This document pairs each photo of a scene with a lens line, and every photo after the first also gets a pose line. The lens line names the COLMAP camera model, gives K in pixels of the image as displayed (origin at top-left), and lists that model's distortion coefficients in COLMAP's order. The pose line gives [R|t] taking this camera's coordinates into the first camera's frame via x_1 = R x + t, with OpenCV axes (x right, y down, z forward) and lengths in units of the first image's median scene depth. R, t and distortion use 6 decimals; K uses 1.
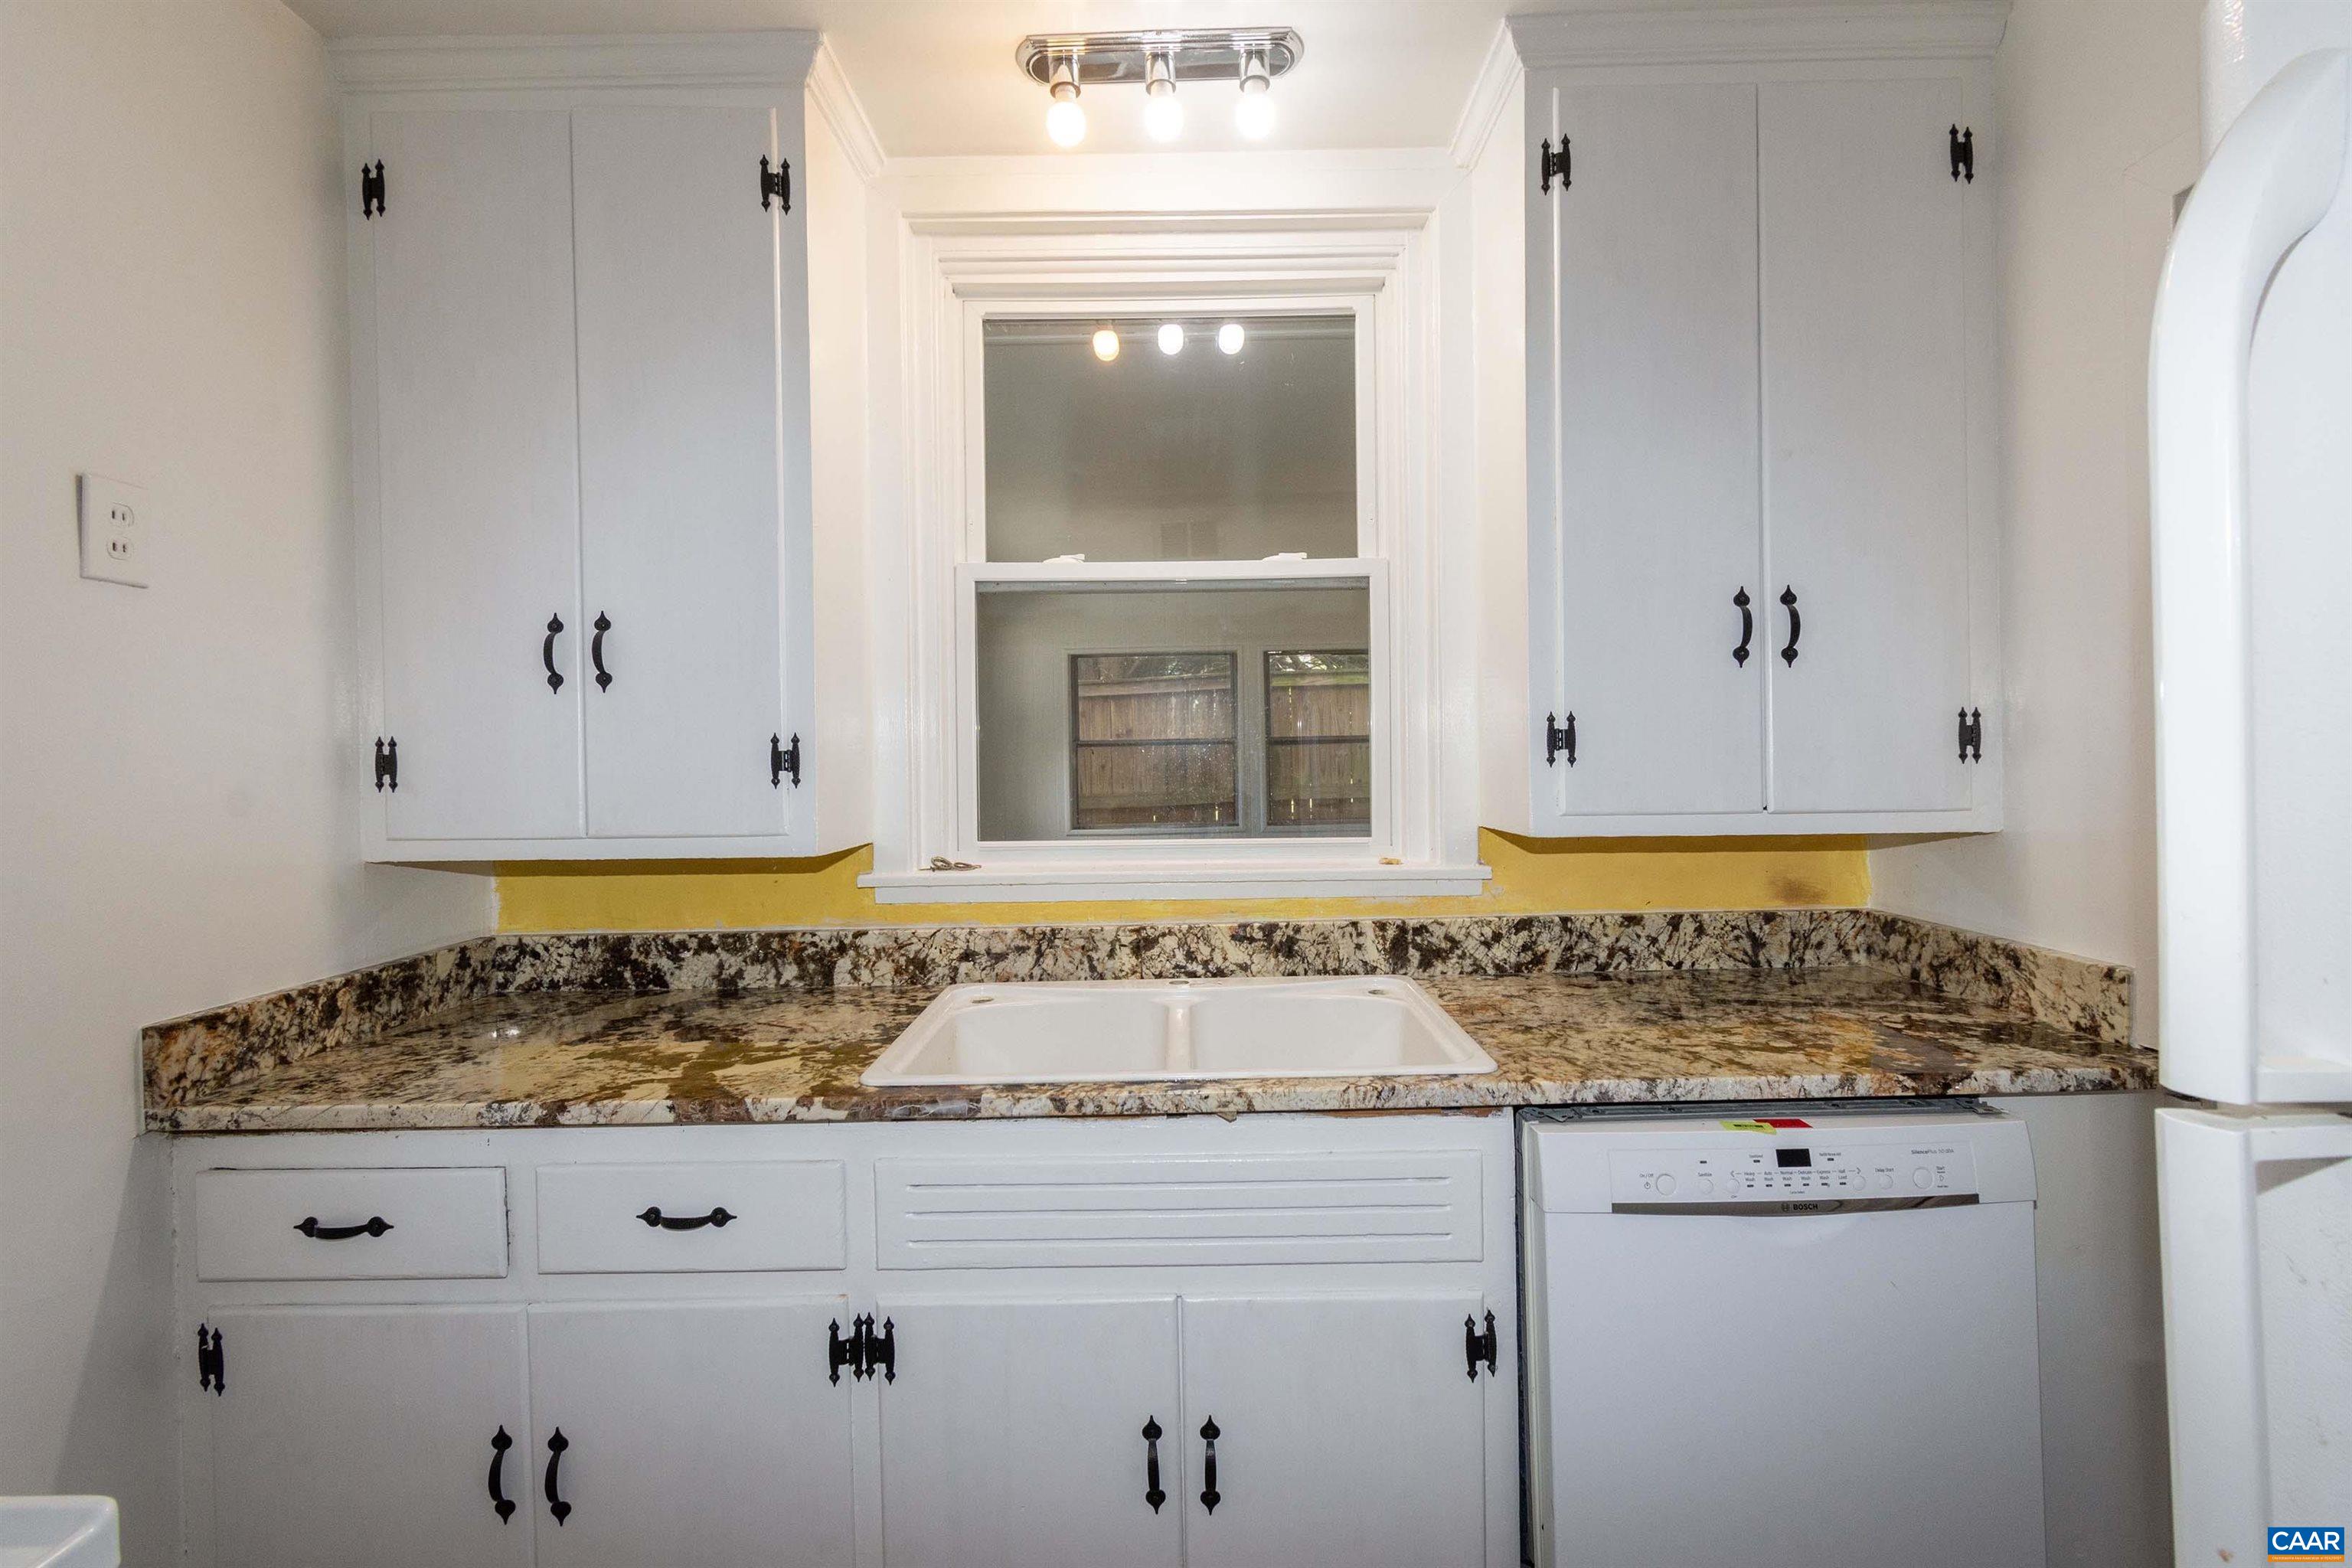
lens RADIAL K [[1041.4, 0, 1178.3], [0, 1041.4, 769.5], [0, 0, 1]] dist [0.003449, -0.000831]
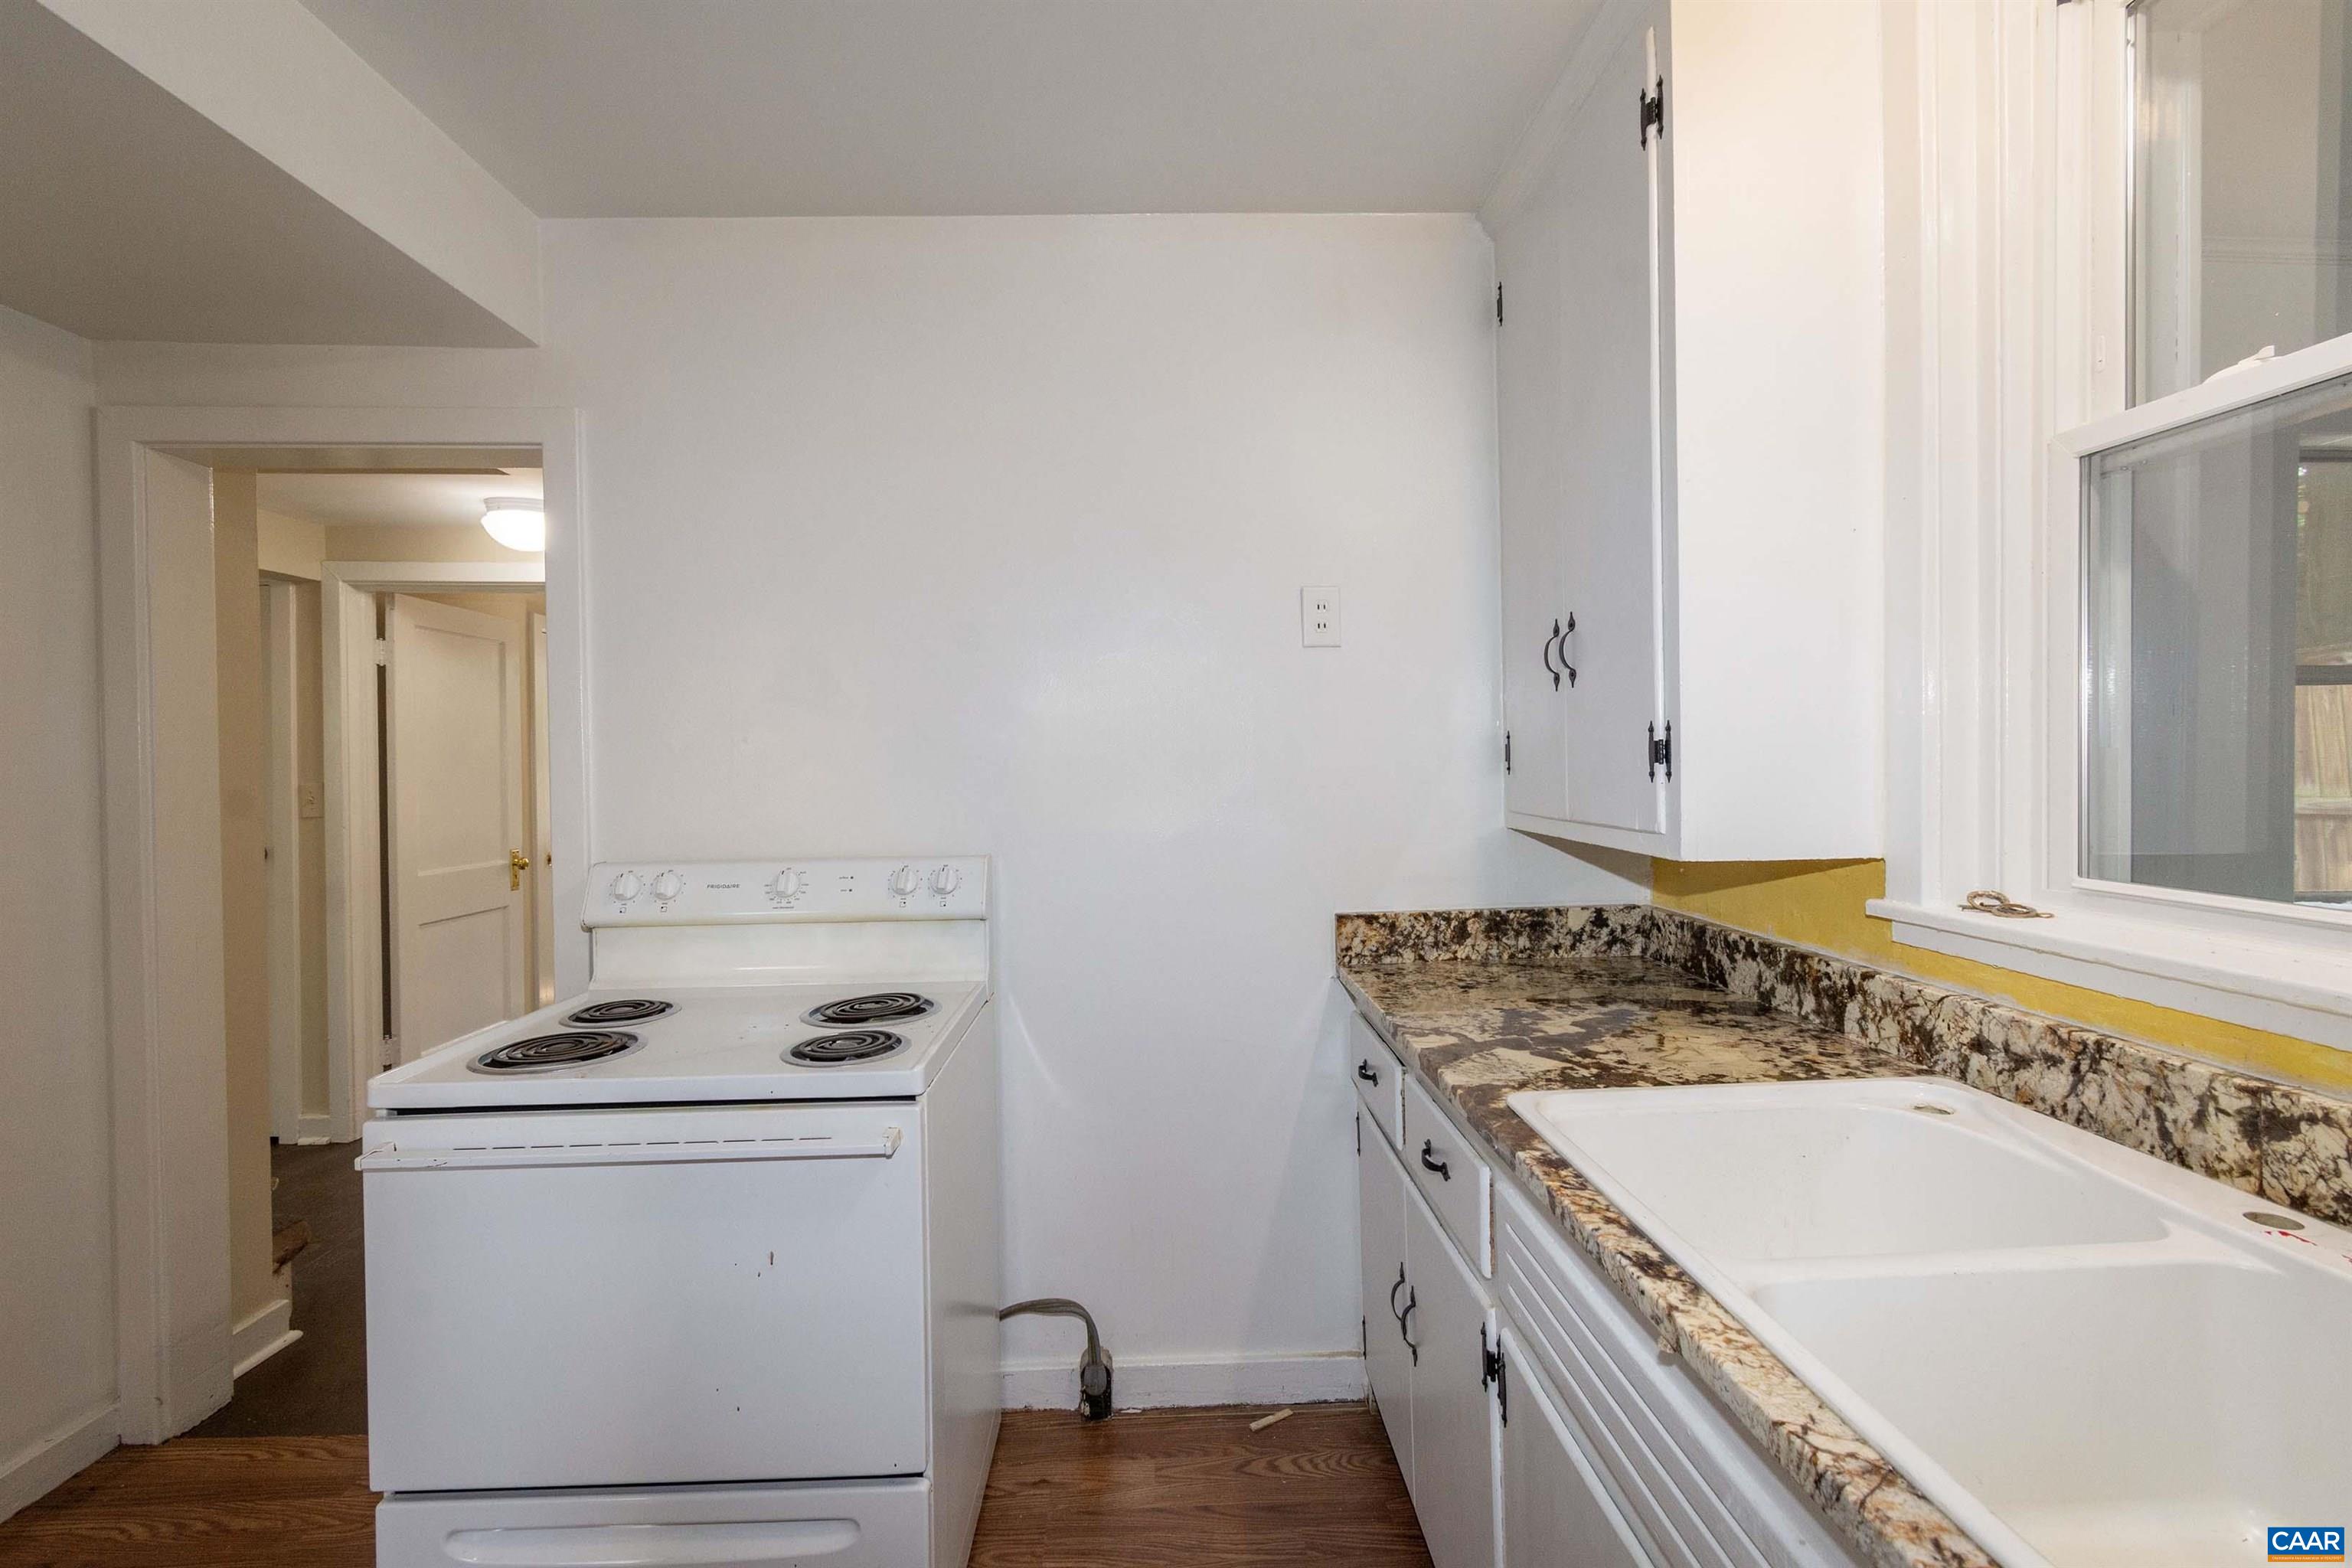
lens RADIAL K [[1041.4, 0, 1178.3], [0, 1041.4, 769.5], [0, 0, 1]] dist [0.003449, -0.000831]
pose [[0.034037, 0.023078, -0.999154, 0.456736], [0.006800, 0.999705, 0.023322, -0.014995], [0.999397, -0.007588, 0.033870, 0.492287]]
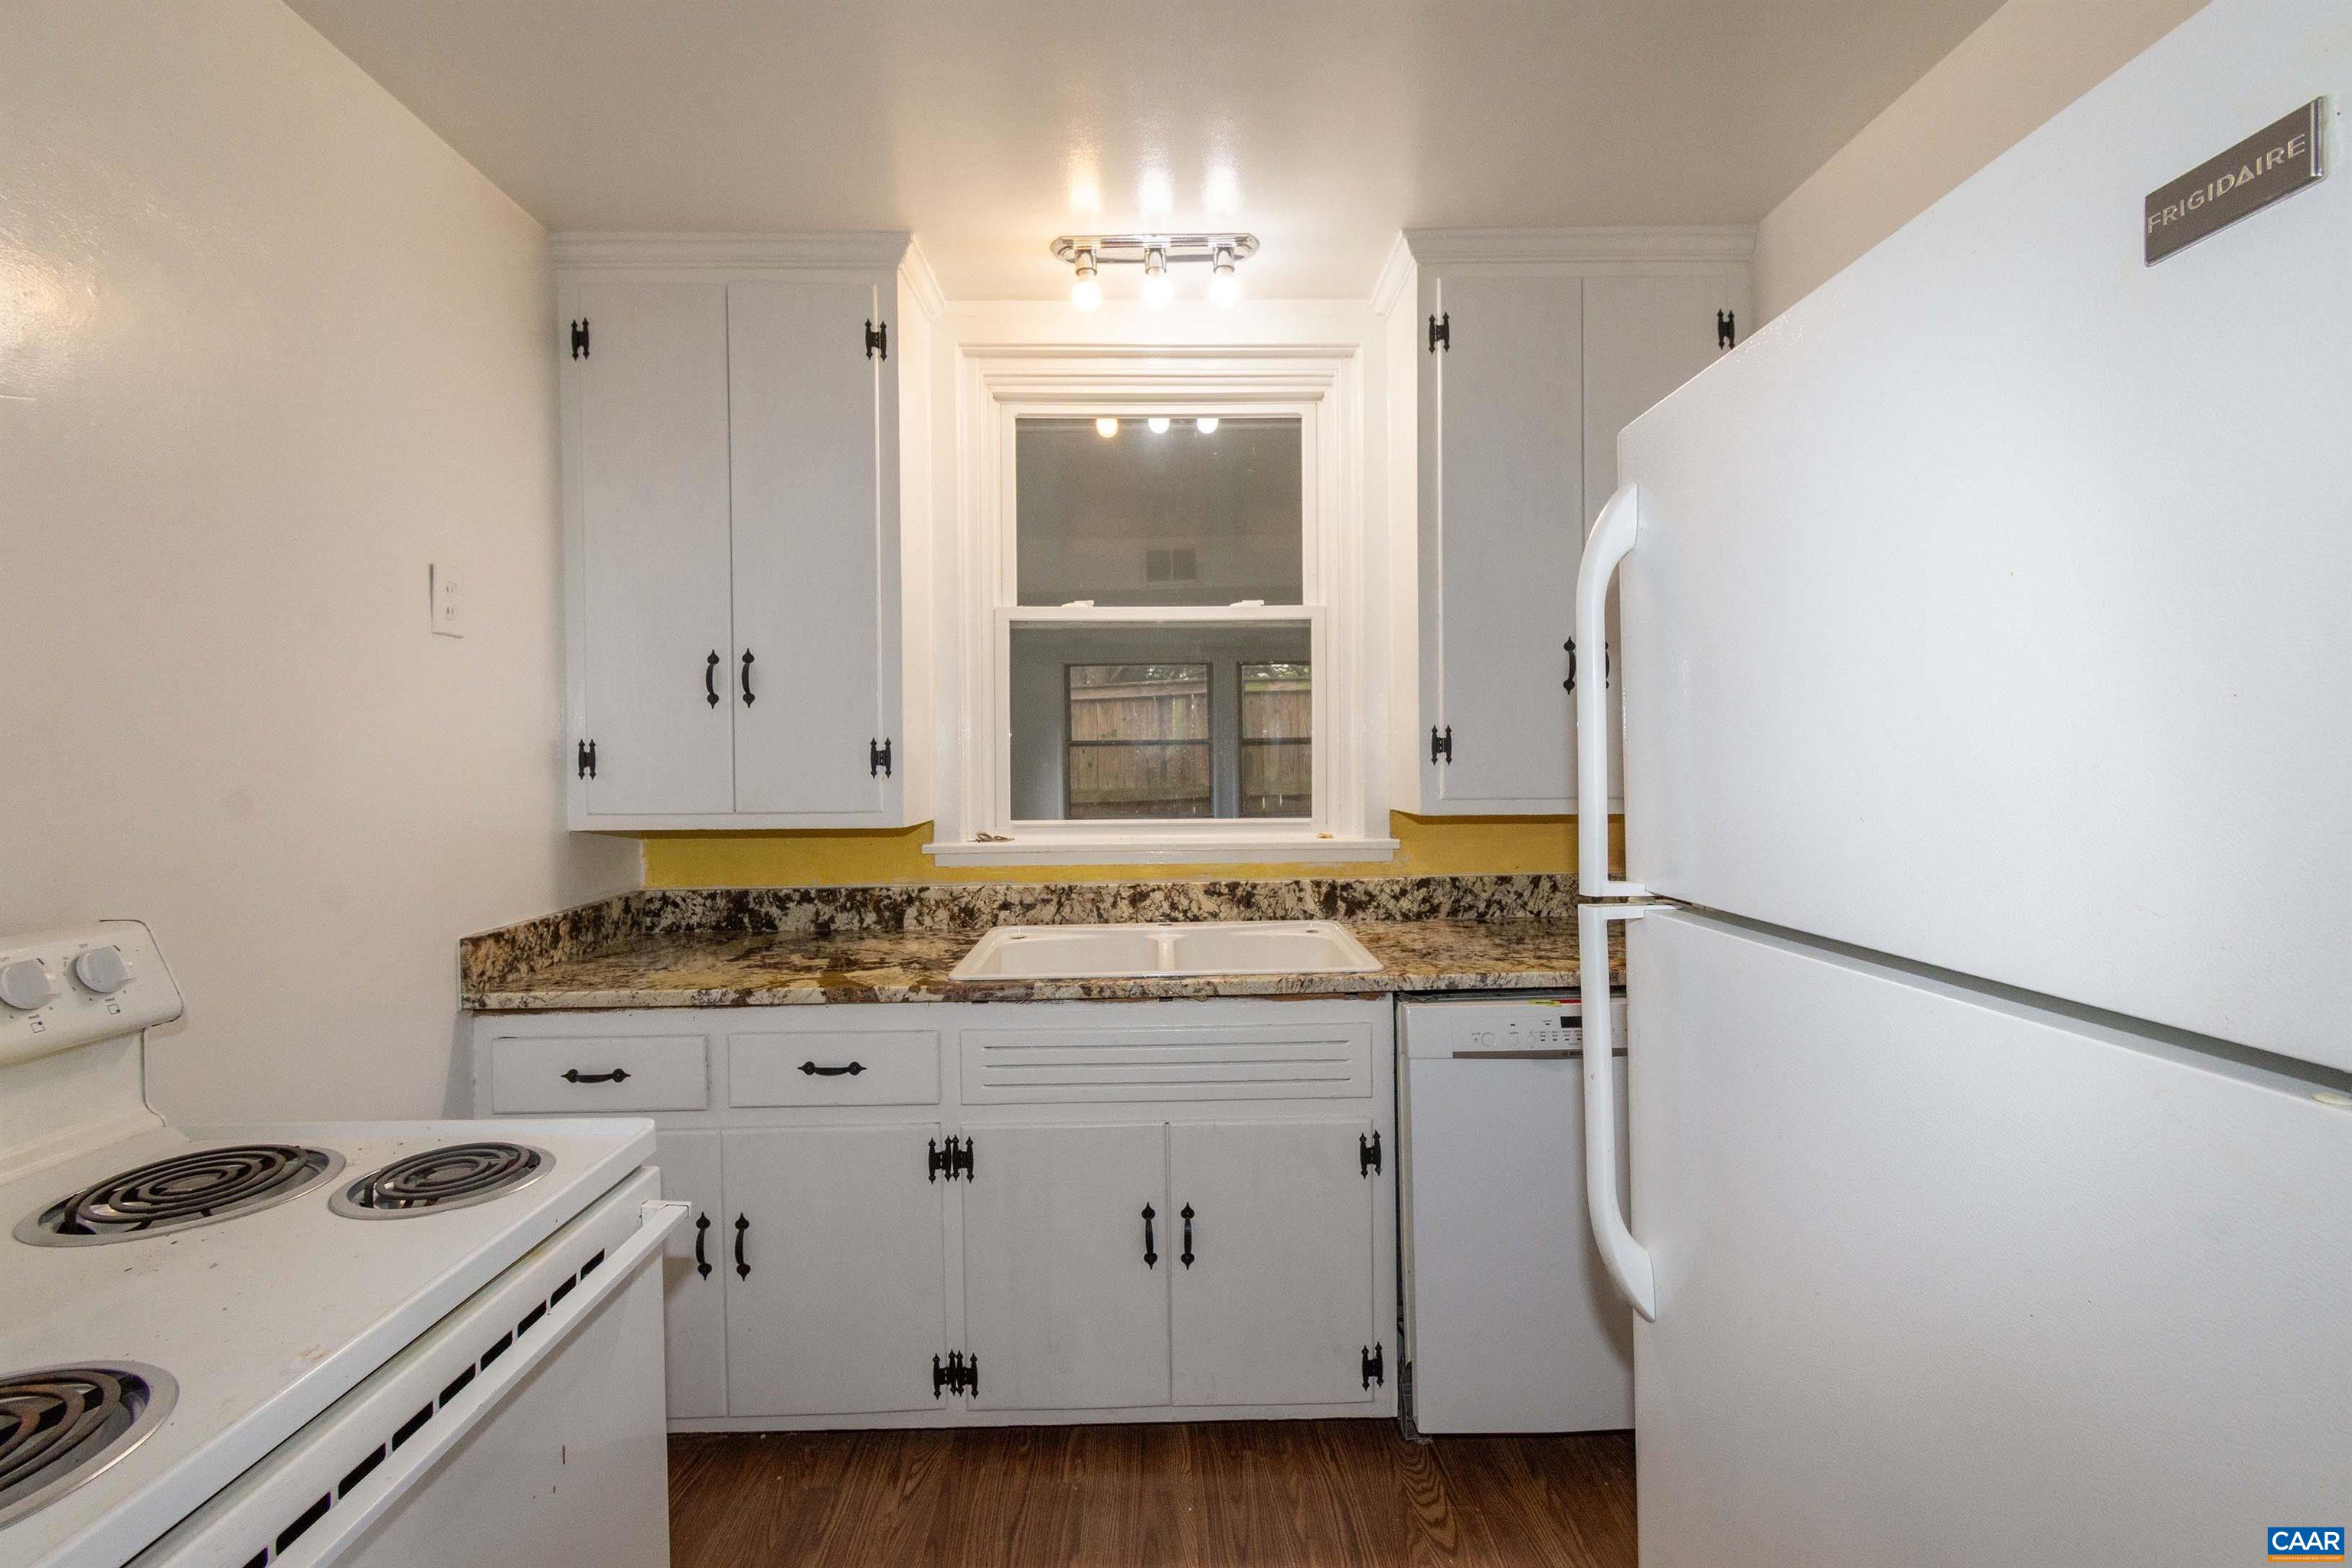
lens RADIAL K [[1041.4, 0, 1178.3], [0, 1041.4, 769.5], [0, 0, 1]] dist [0.003449, -0.000831]
pose [[0.999770, 0.004286, 0.021026, -0.011812], [-0.004319, 0.999990, 0.001510, 0.002671], [-0.021019, -0.001601, 0.999778, -0.342040]]
